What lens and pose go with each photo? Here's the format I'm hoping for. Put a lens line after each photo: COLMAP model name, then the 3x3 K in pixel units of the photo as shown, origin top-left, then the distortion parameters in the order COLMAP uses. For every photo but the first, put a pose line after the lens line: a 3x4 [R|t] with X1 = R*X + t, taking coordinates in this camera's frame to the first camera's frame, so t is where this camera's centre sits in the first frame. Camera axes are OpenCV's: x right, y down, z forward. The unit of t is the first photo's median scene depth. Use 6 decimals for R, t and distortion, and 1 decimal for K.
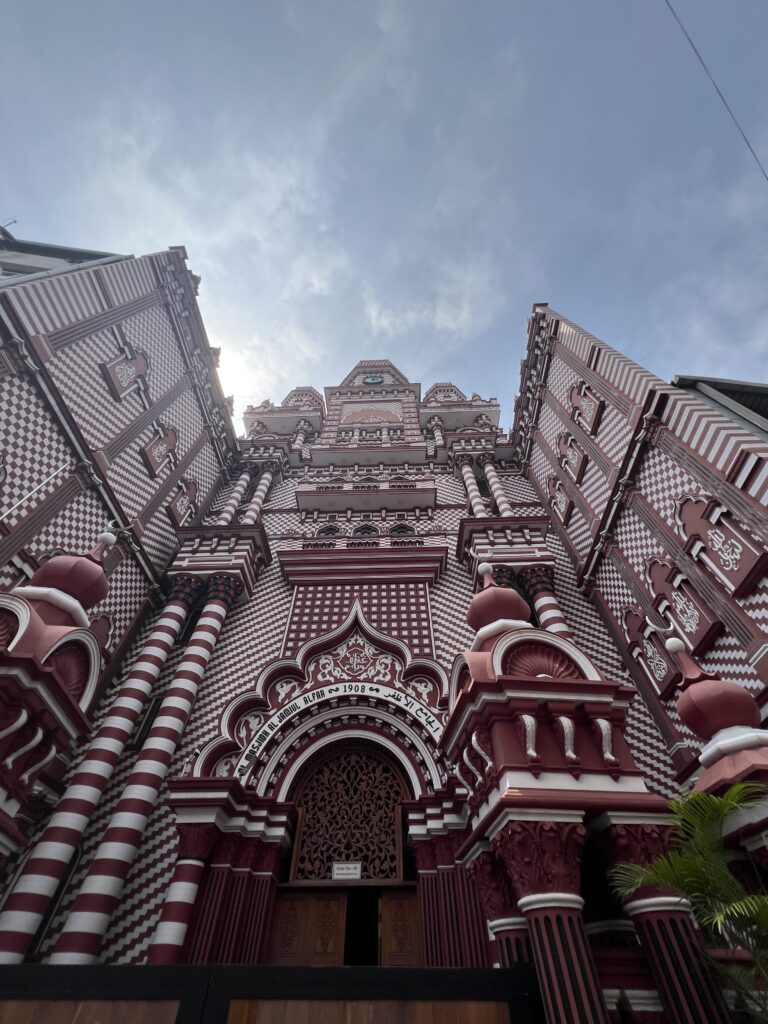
lens RADIAL K [[413.9, 0, 384.0], [0, 413.9, 512.0], [0, 0, 1]] dist [0.001122, -0.000161]
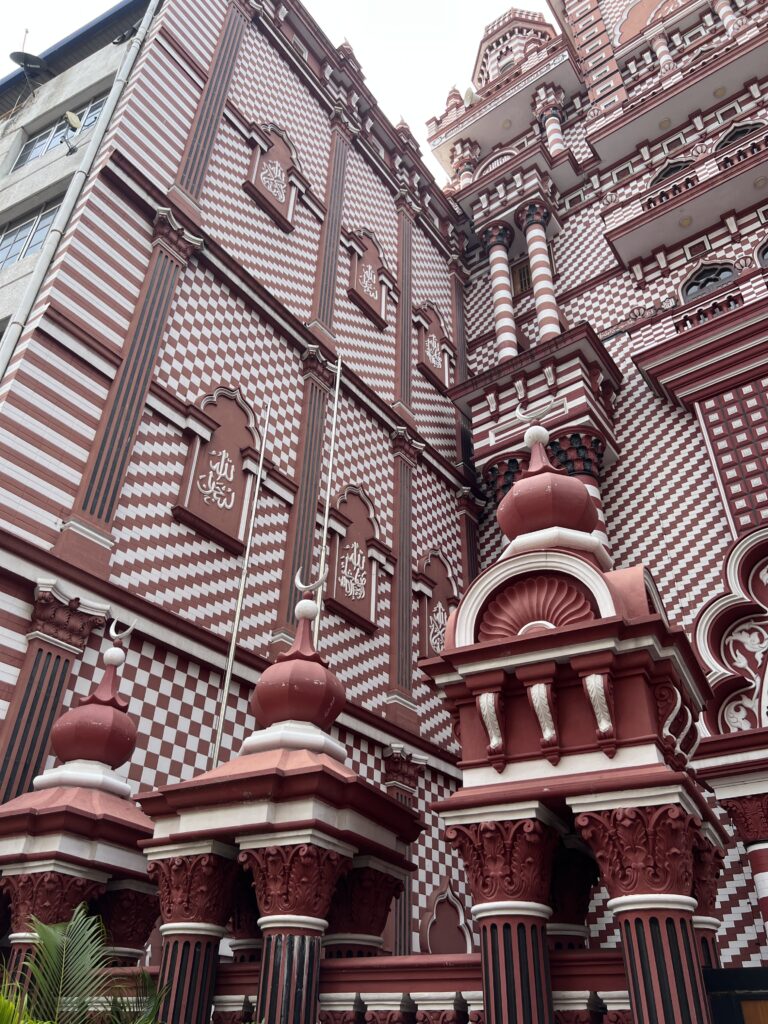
lens RADIAL K [[775.0, 0, 384.0], [0, 775.0, 512.0], [0, 0, 1]] dist [0.082119, -0.114861]
pose [[0.827146, -0.311452, -0.467790, -0.150309], [0.434419, 0.882413, 0.180632, -0.064769], [0.356526, -0.352625, 0.865185, -0.062098]]
